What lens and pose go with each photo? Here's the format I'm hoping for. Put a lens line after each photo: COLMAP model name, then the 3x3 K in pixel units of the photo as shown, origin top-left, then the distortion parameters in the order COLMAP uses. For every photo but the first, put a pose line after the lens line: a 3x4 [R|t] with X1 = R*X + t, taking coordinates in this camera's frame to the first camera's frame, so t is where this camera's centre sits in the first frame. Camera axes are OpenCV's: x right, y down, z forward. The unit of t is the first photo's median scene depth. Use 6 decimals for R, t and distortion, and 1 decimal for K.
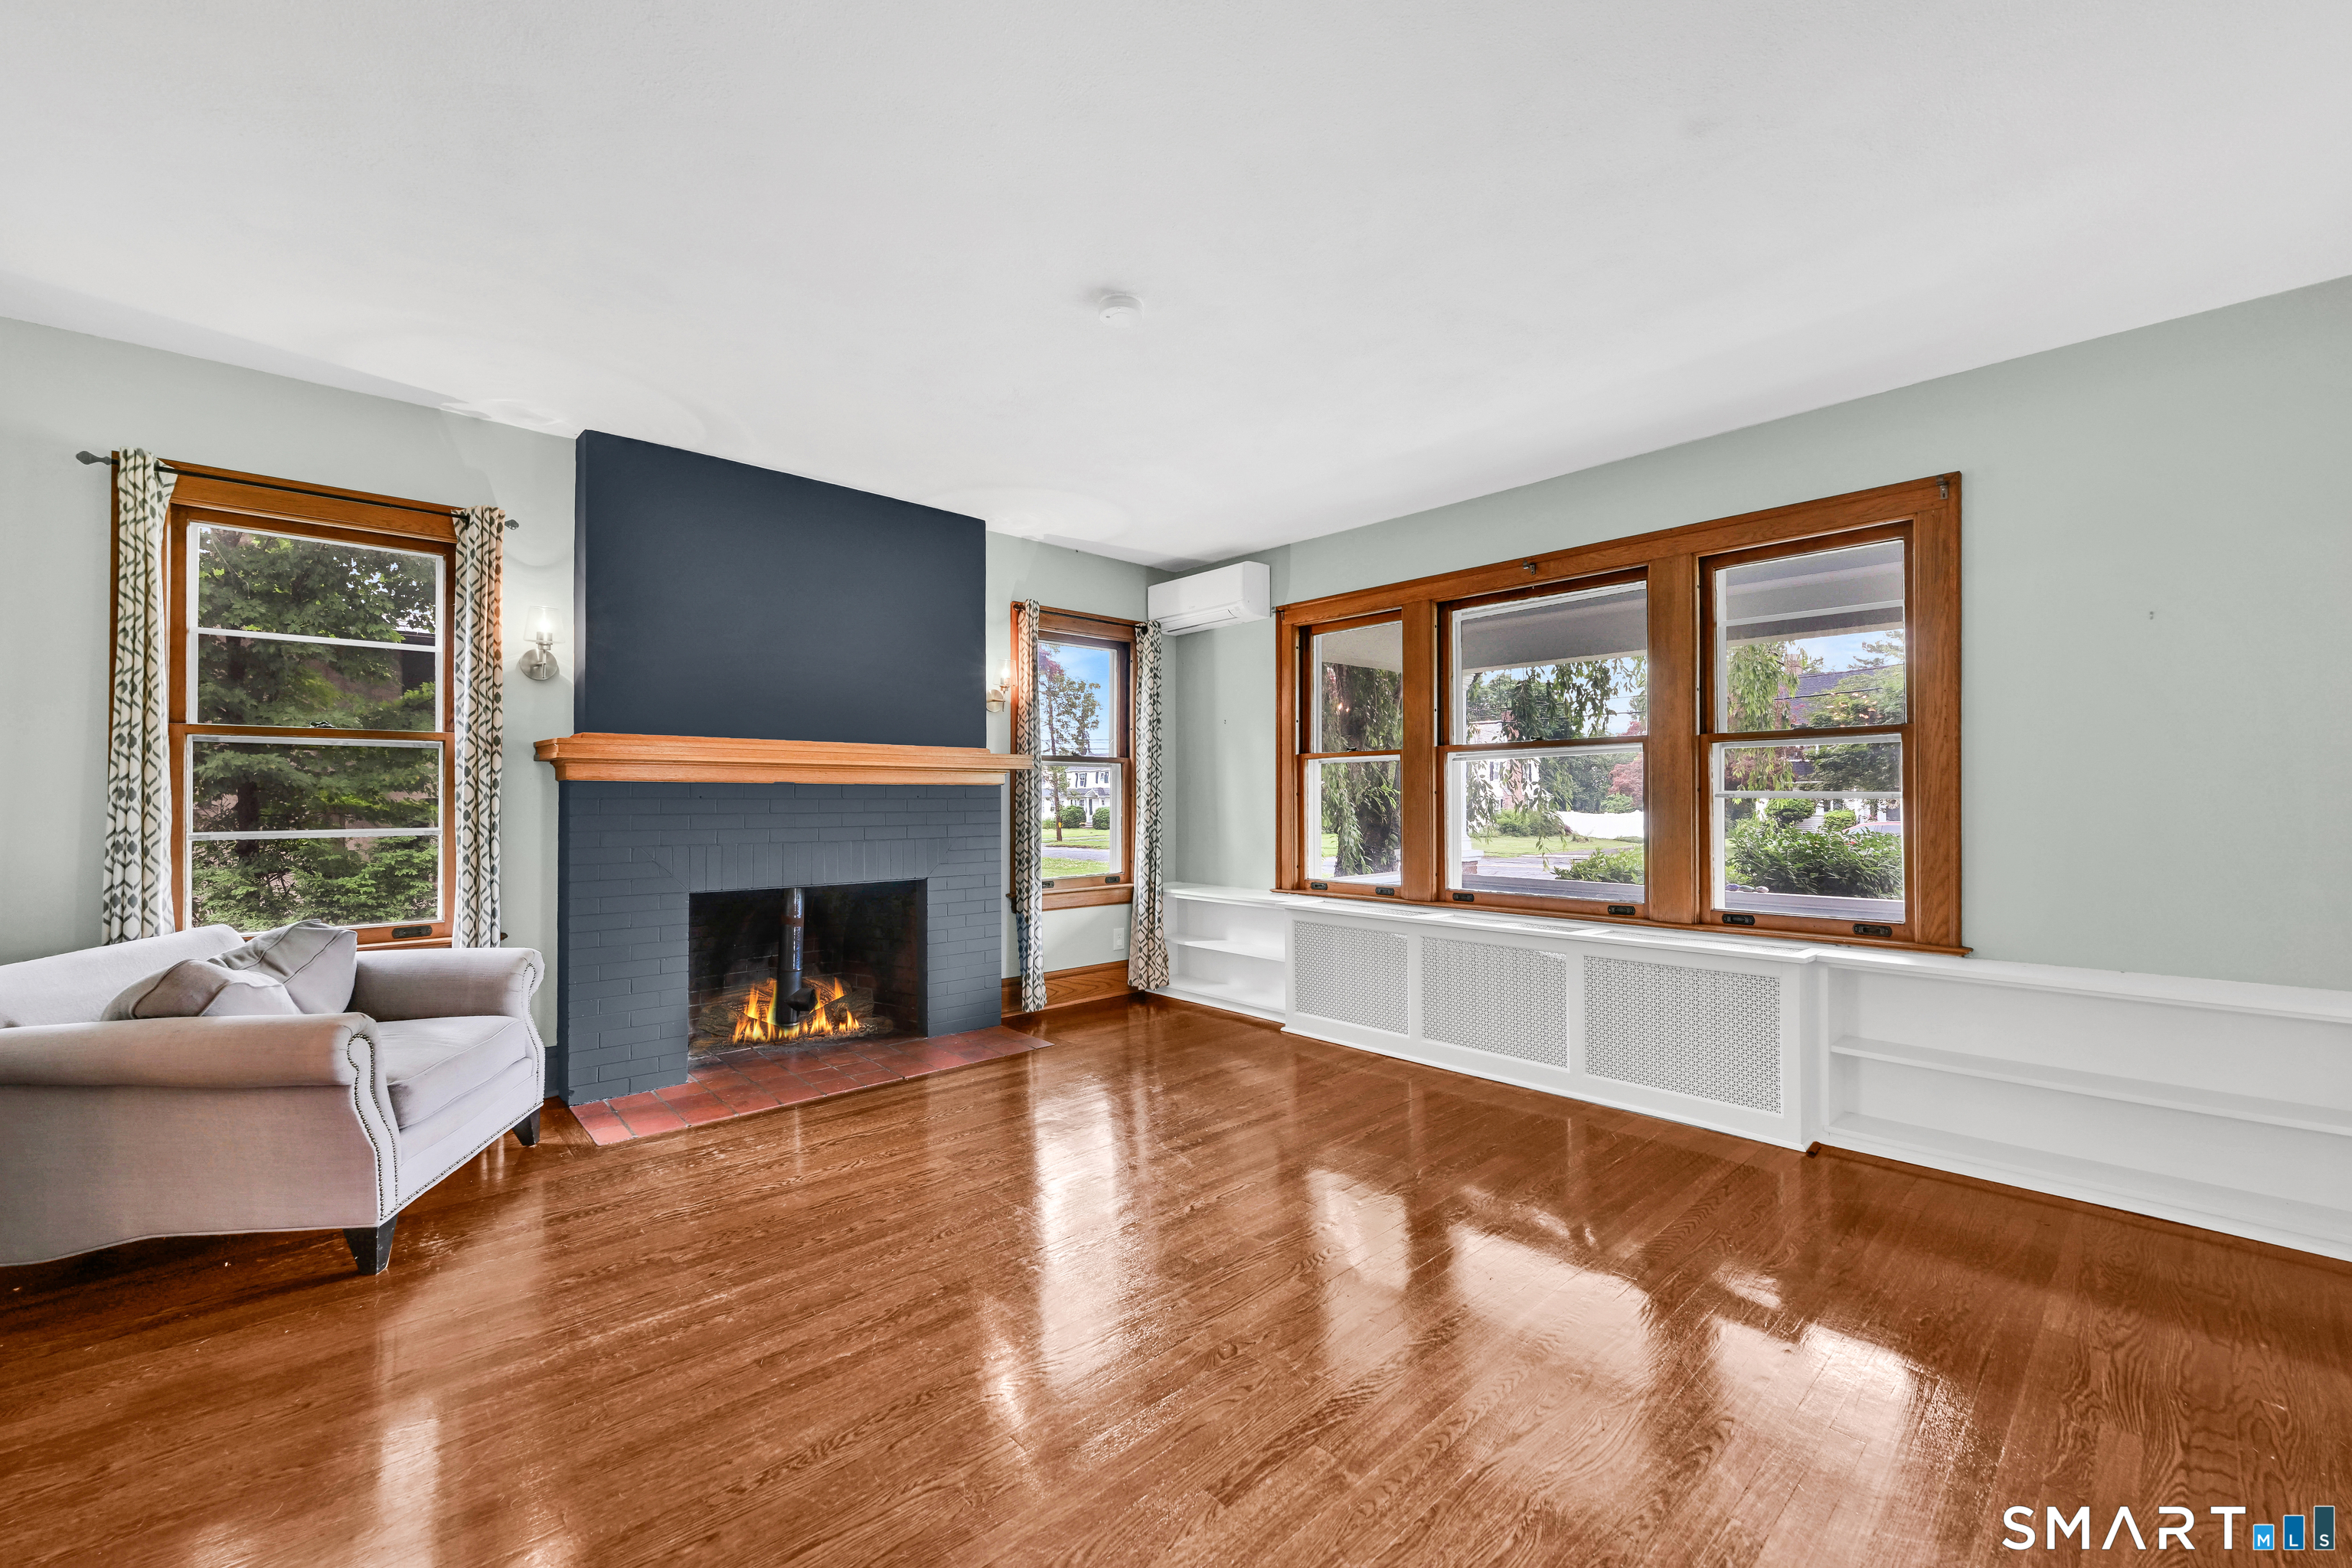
lens RADIAL K [[932.6, 0, 1159.5], [0, 932.6, 798.4], [0, 0, 1]] dist [0.012074, -0.000423]
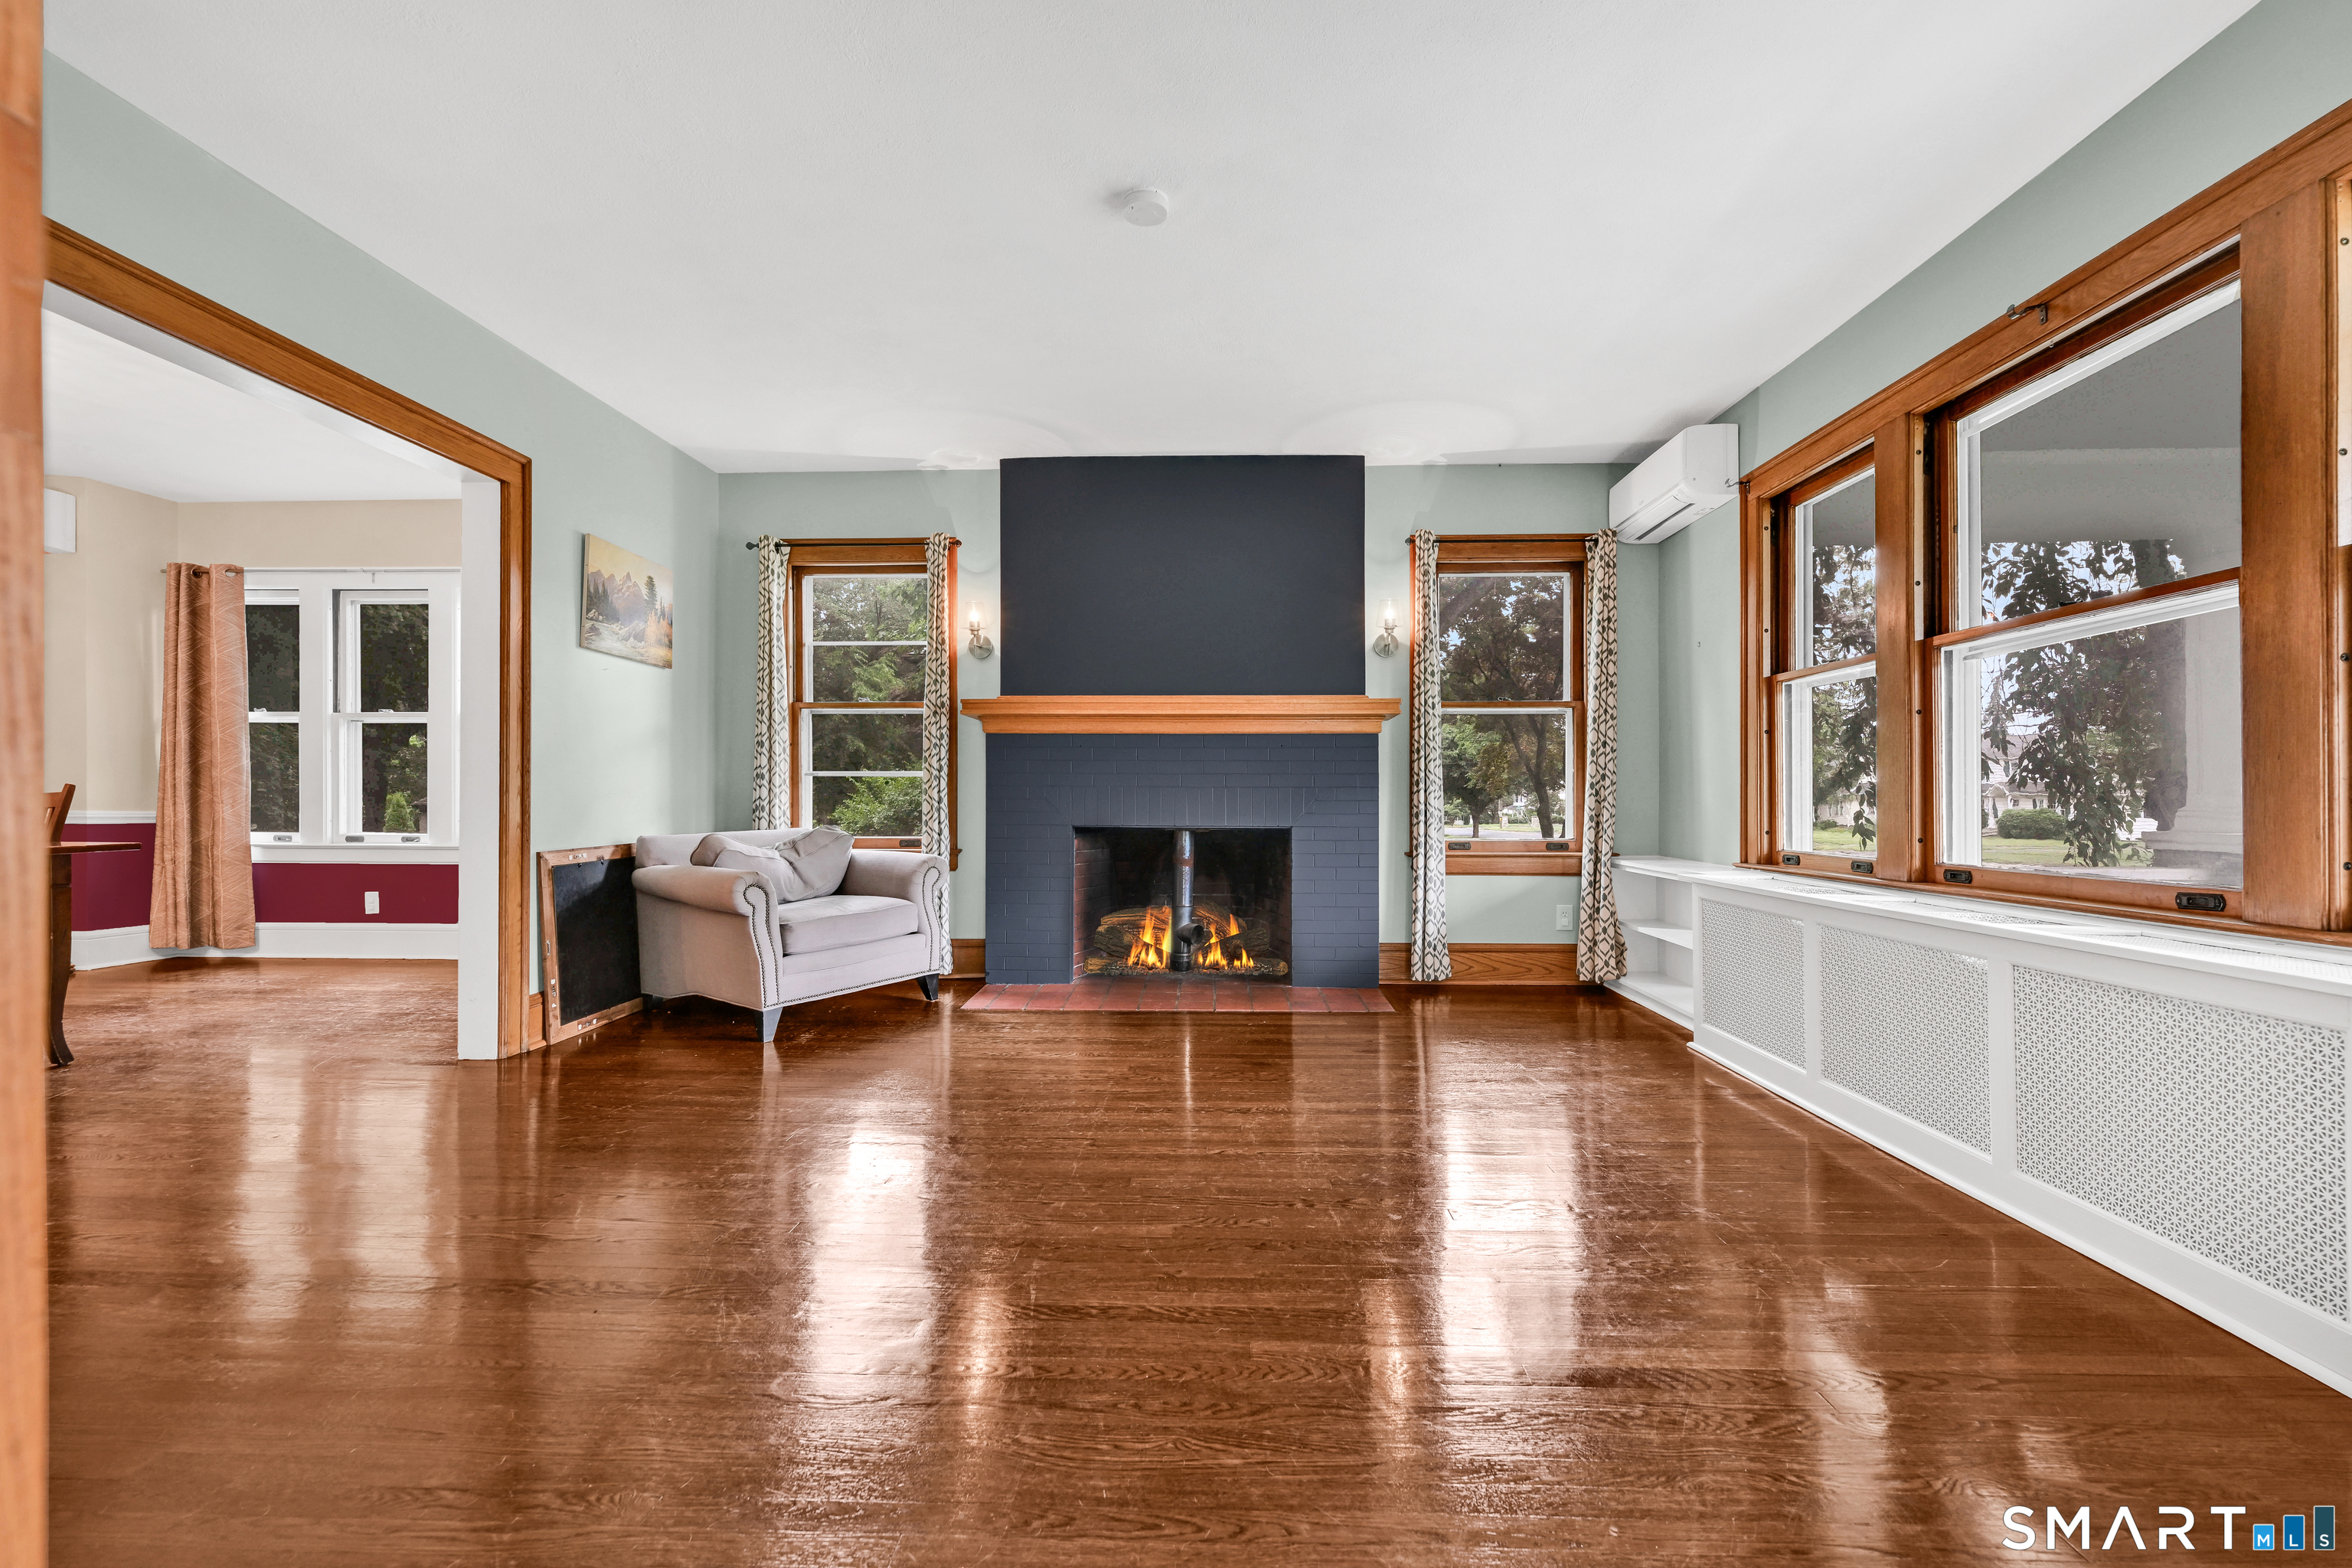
lens RADIAL K [[962.3, 0, 1192.6], [0, 962.3, 797.3], [0, 0, 1]] dist [0.001899, -0.000425]
pose [[0.725528, 0.004617, -0.688177, 0.382884], [-0.002633, 0.999989, 0.003933, 0.049958], [0.688187, -0.001041, 0.725532, 0.175253]]
